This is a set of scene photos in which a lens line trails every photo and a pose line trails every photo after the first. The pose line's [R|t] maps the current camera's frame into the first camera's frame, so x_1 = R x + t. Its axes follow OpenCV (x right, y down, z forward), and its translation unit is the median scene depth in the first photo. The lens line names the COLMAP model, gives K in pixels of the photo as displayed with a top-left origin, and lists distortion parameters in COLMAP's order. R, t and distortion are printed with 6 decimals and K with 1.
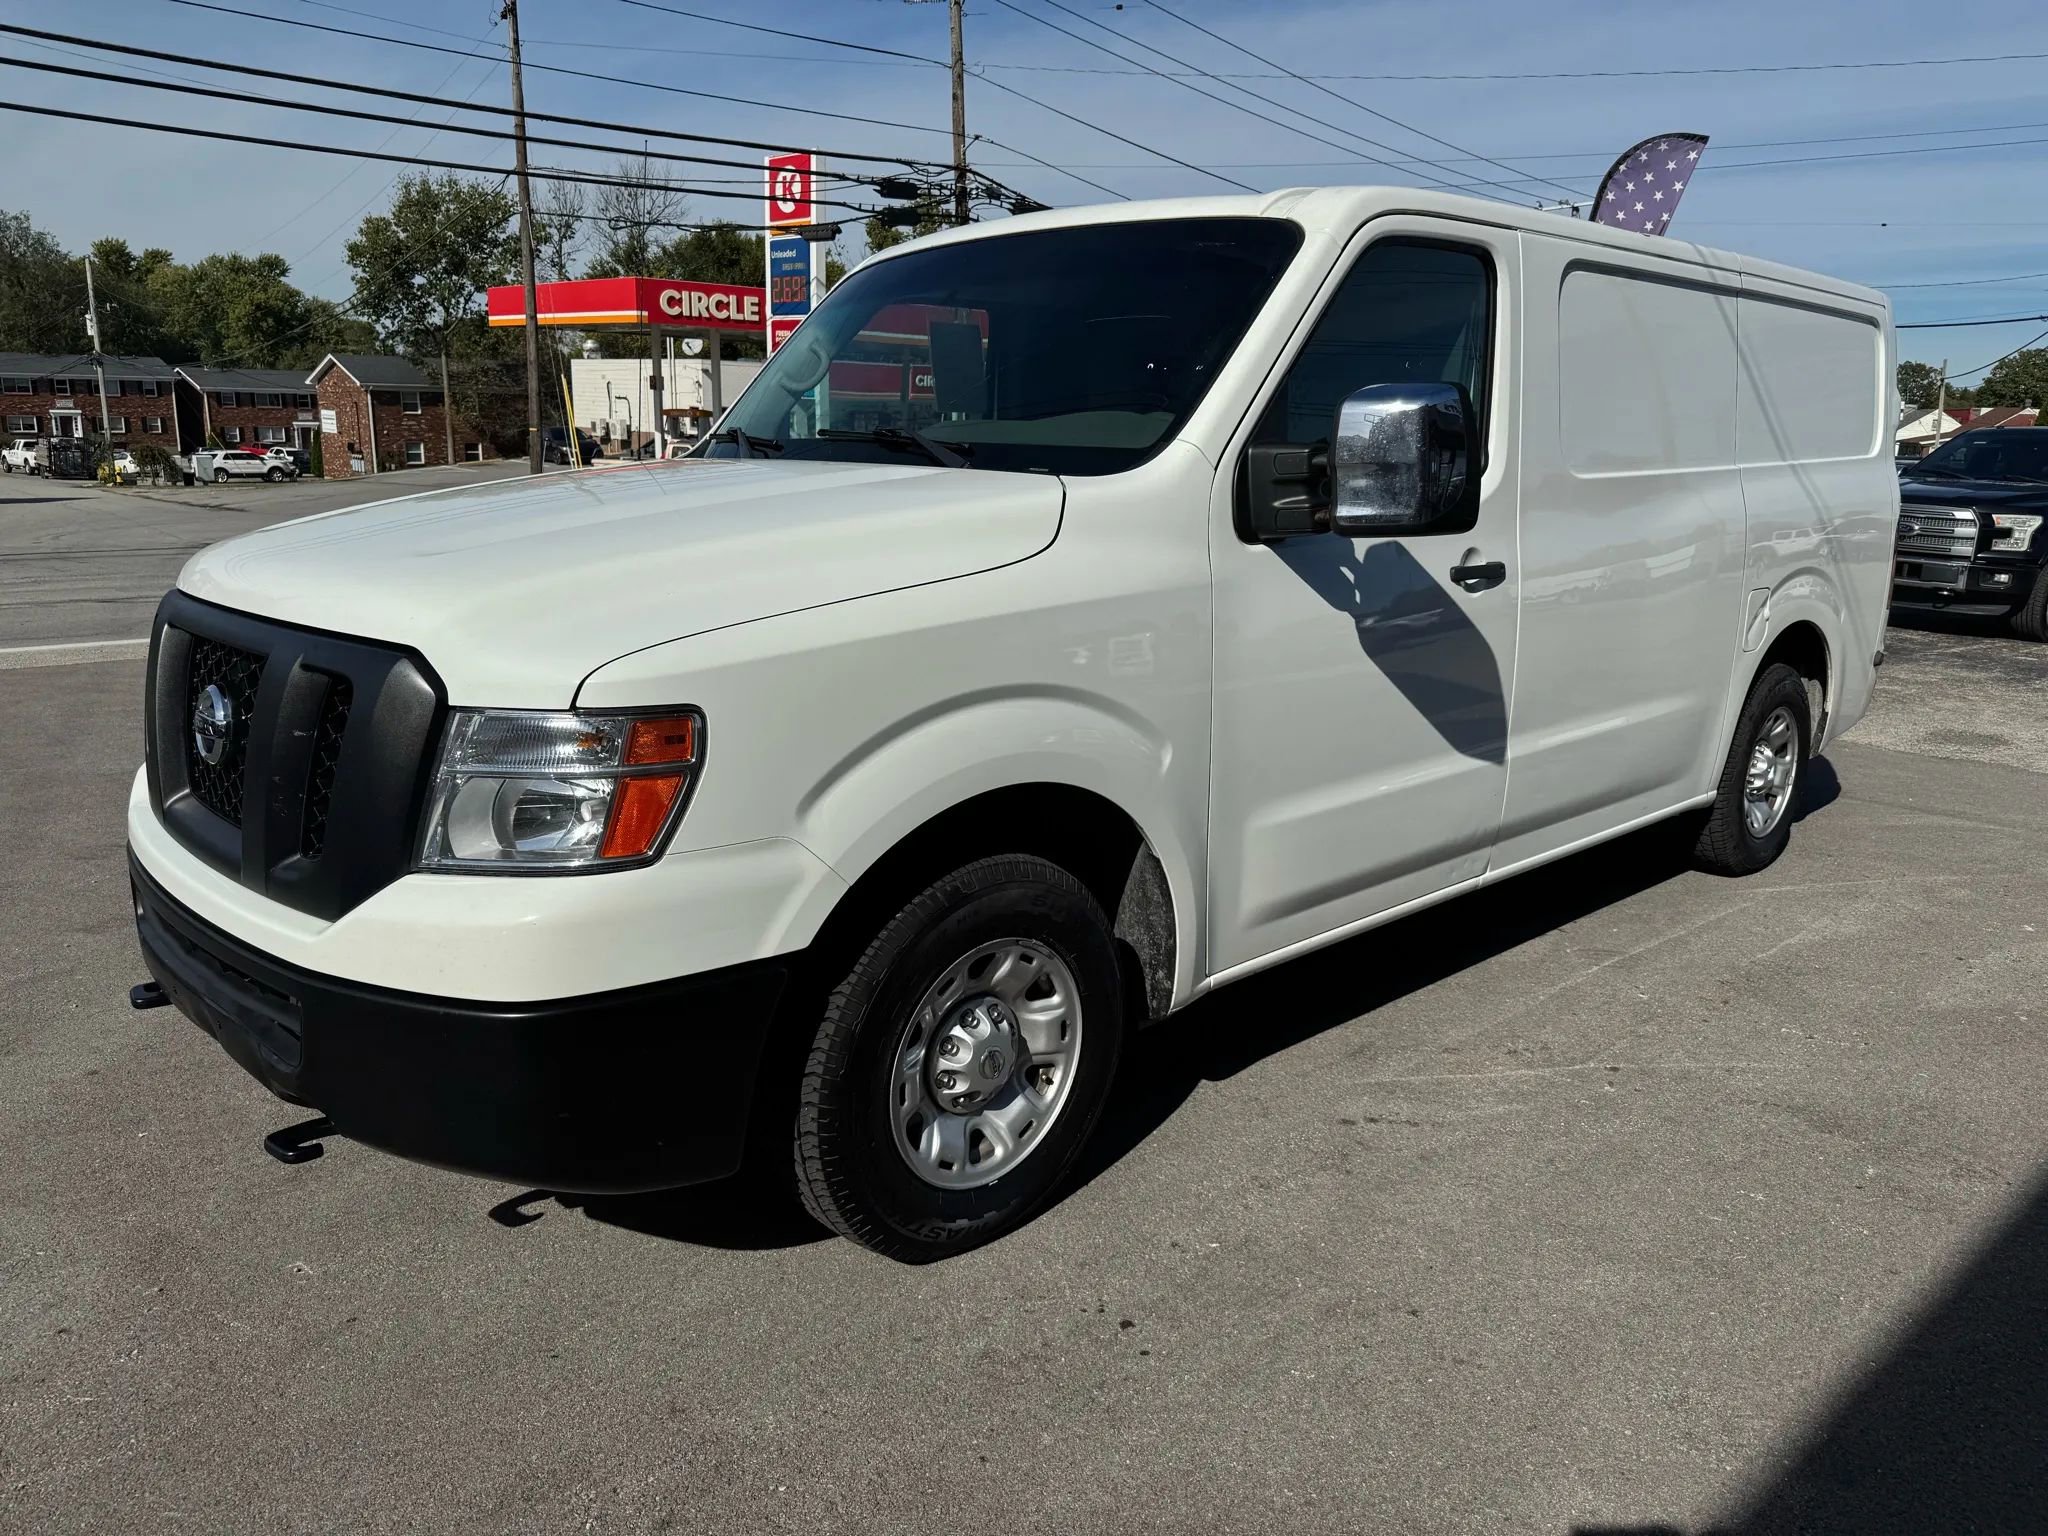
lens RADIAL K [[1432.6, 0, 1029.0], [0, 1432.6, 757.5], [0, 0, 1]] dist [0.078348, -0.120630]
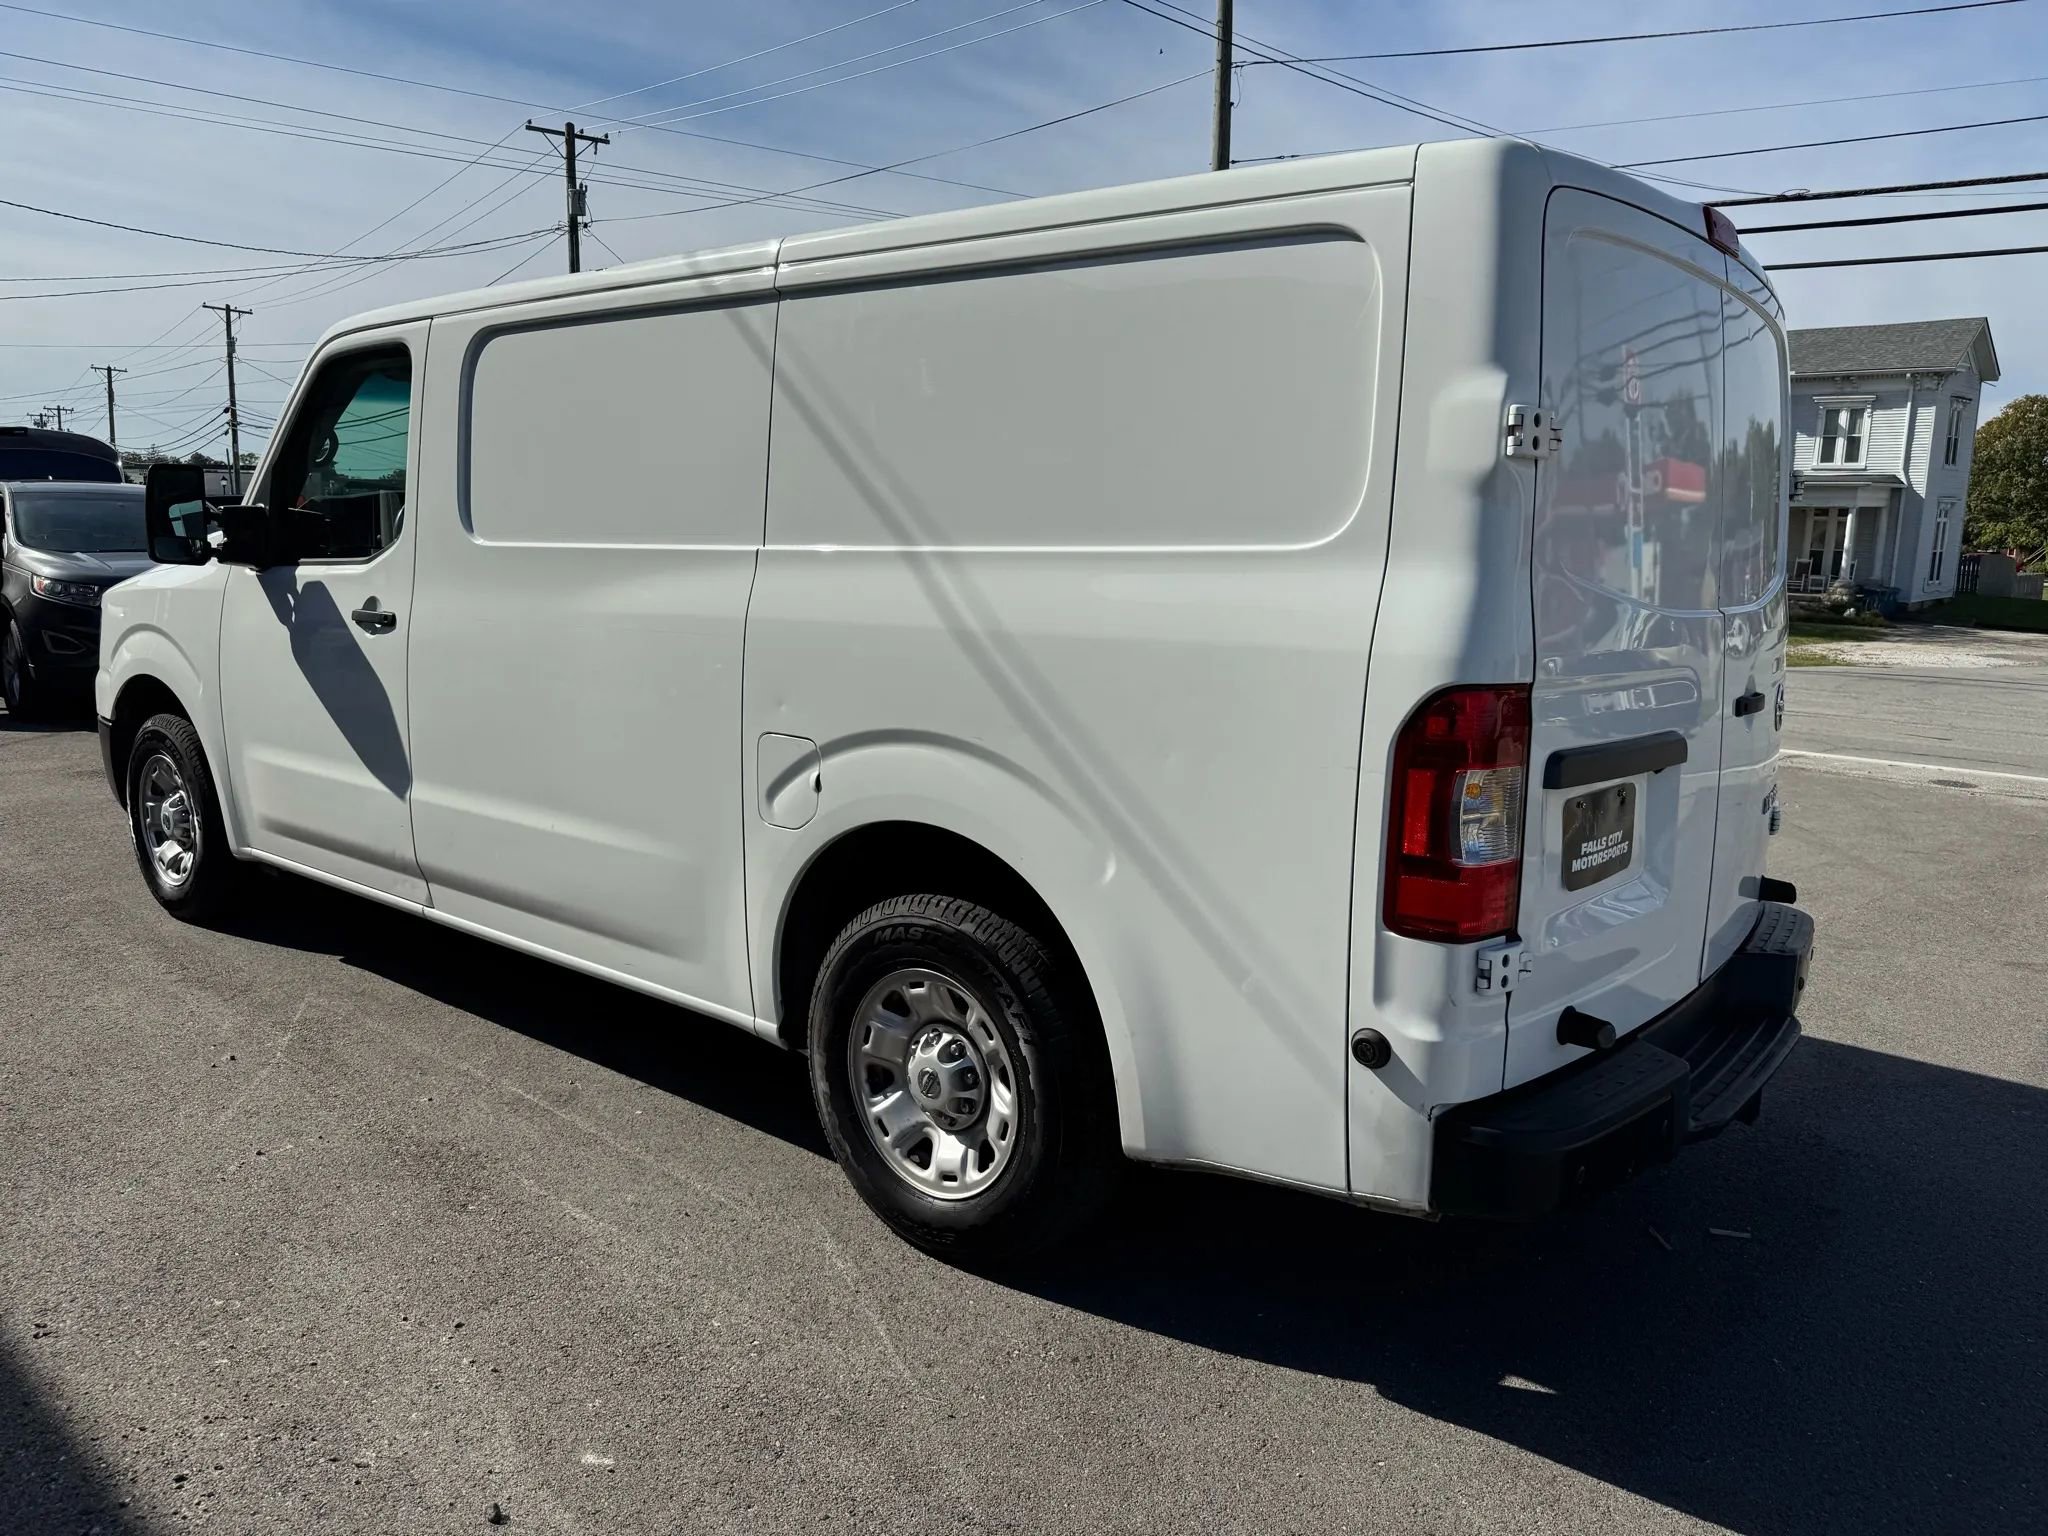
lens RADIAL K [[1418.0, 0, 1027.0], [0, 1418.0, 780.2], [0, 0, 1]] dist [0.111973, -0.168883]
pose [[0.136204, 0.158065, -0.977990, 0.217051], [-0.236126, 0.963918, 0.122905, -0.037987], [0.962129, 0.214189, 0.168613, 0.189368]]
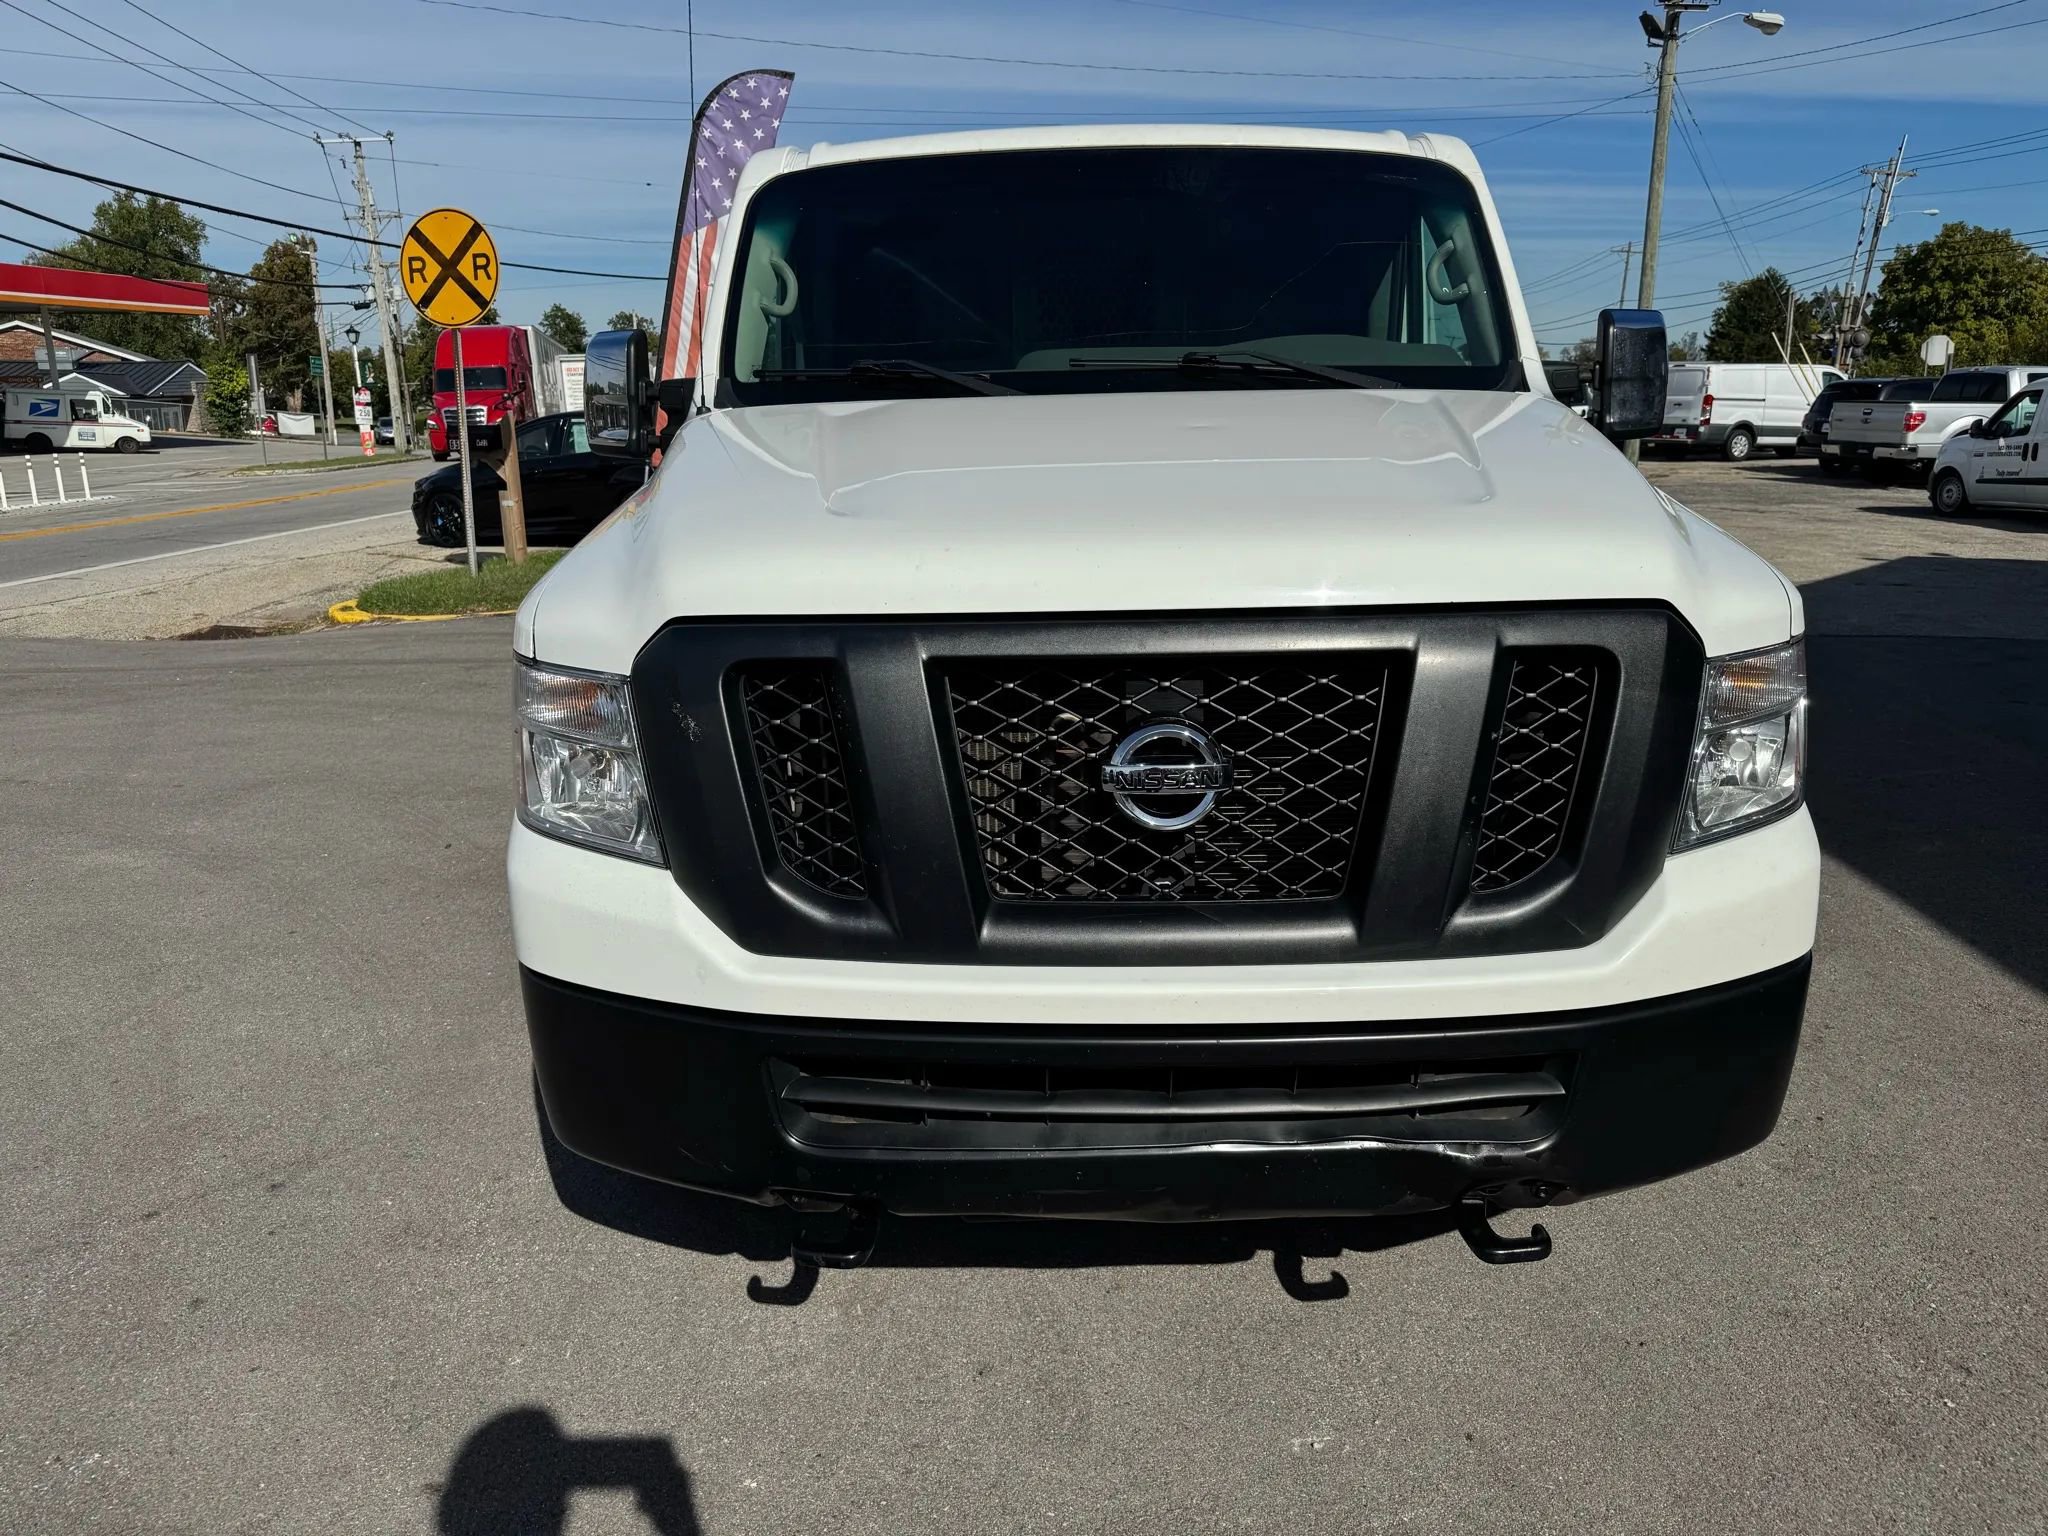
lens RADIAL K [[1436.9, 0, 1035.5], [0, 1436.9, 778.9], [0, 0, 1]] dist [0.113464, -0.151790]
pose [[0.694123, -0.204482, 0.690204, -0.113078], [0.173846, 0.978044, 0.114925, -0.011668], [-0.698549, 0.040217, 0.714431, 0.055817]]
